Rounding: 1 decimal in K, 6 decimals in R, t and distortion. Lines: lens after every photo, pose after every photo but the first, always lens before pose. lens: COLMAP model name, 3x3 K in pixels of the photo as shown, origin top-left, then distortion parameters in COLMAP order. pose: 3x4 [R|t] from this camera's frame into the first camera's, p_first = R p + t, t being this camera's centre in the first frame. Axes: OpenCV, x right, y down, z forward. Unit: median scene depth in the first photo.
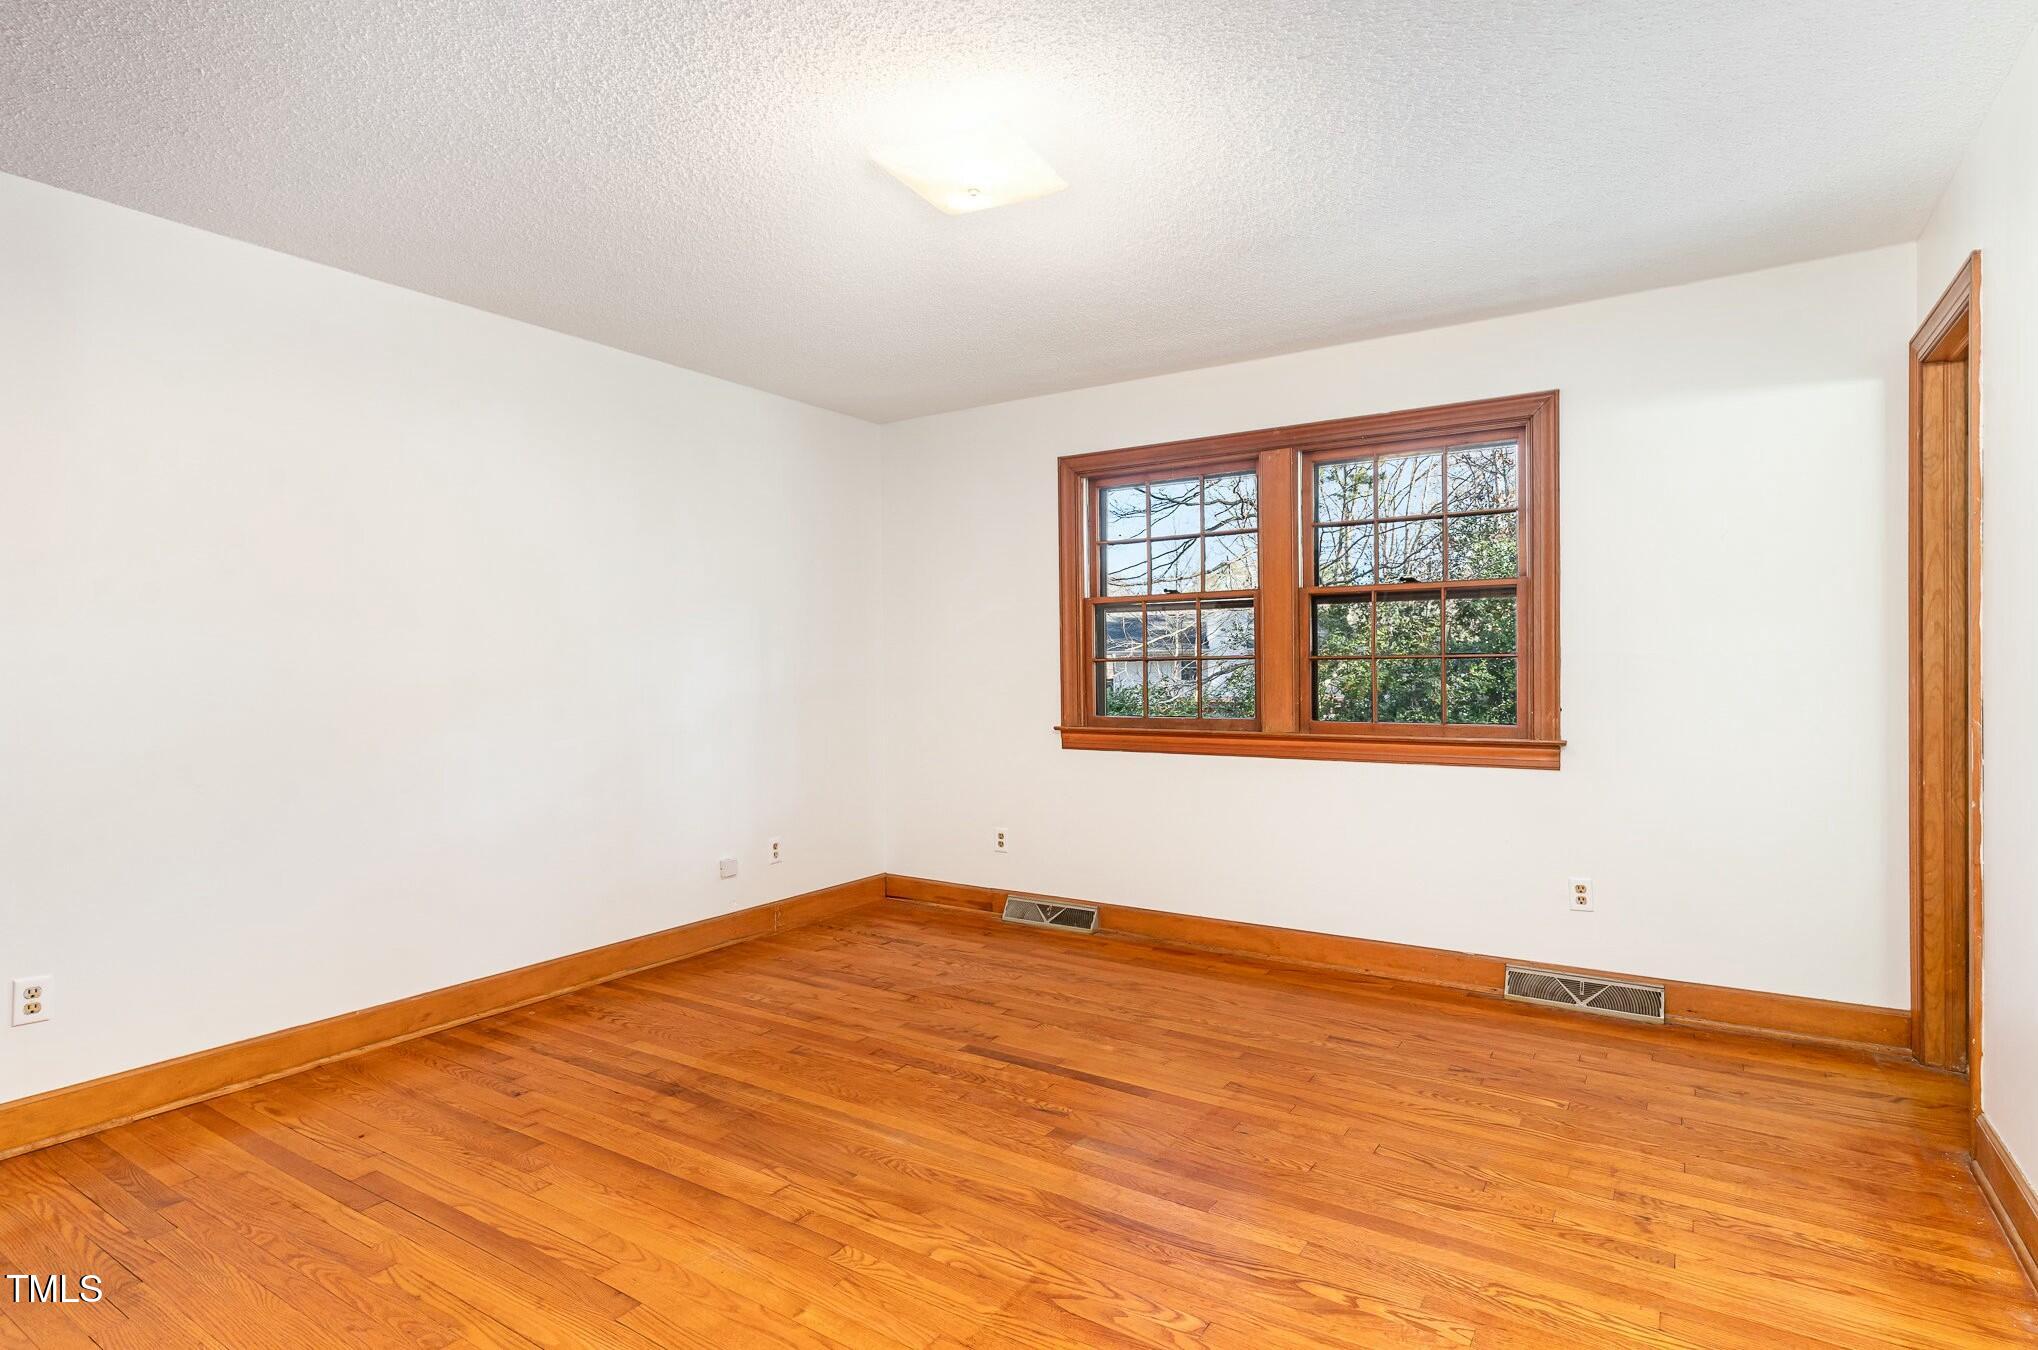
lens RADIAL K [[1025.3, 0, 1019.0], [0, 1025.3, 675.0], [0, 0, 1]] dist [-0.000419, -0.000737]
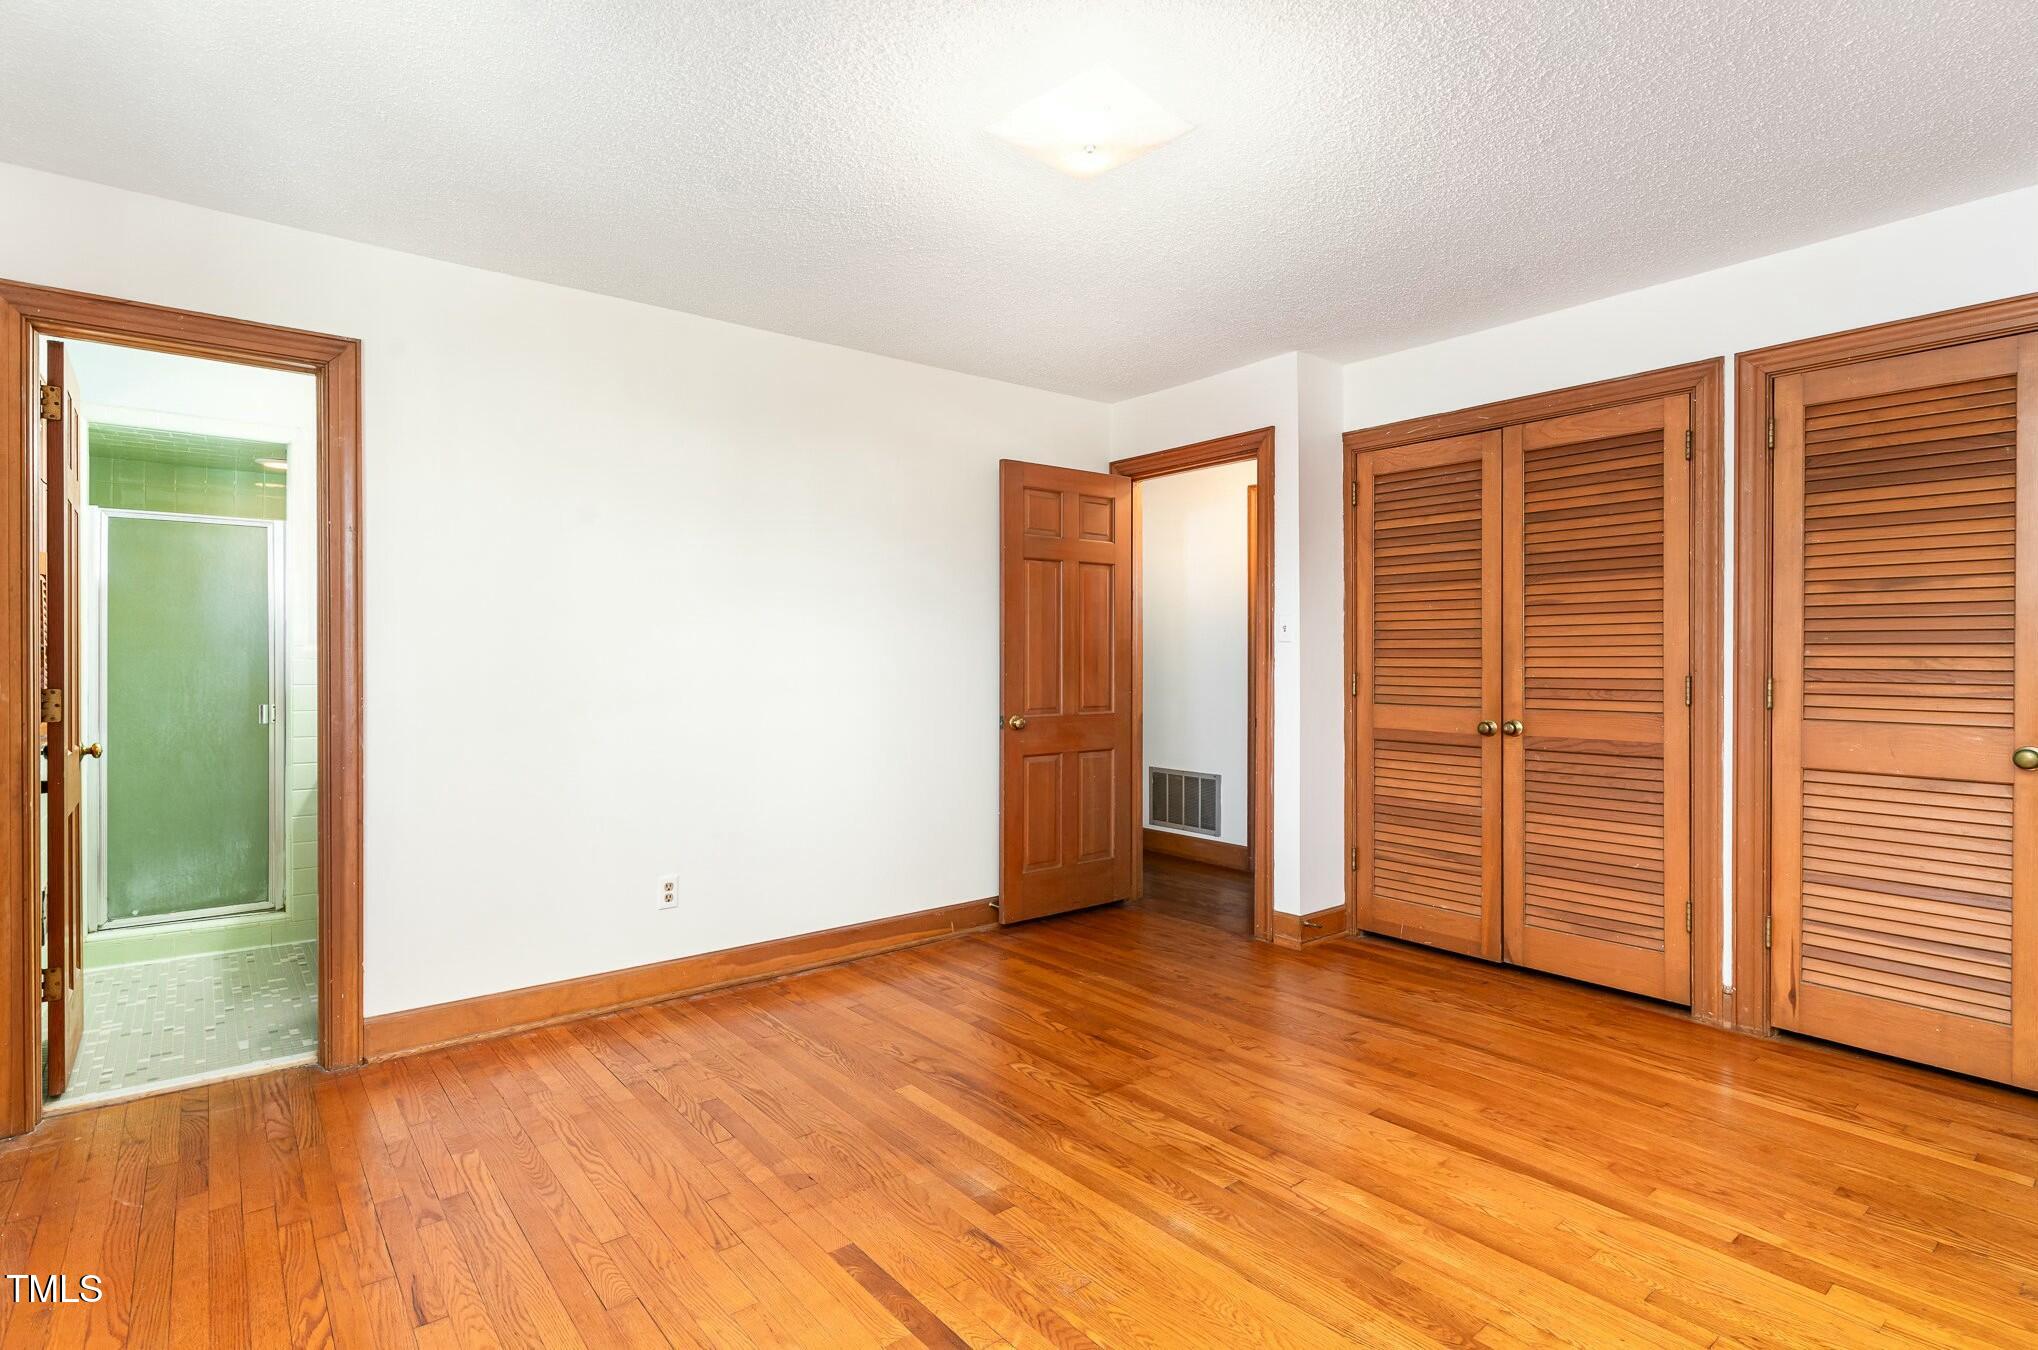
lens RADIAL K [[1025.3, 0, 1019.0], [0, 1025.3, 675.0], [0, 0, 1]] dist [-0.000419, -0.000737]
pose [[-0.950852, 0.006656, 0.309575, -0.291475], [0.011895, 0.999816, 0.015039, -0.029760], [-0.309418, 0.017982, -0.950756, 2.081901]]
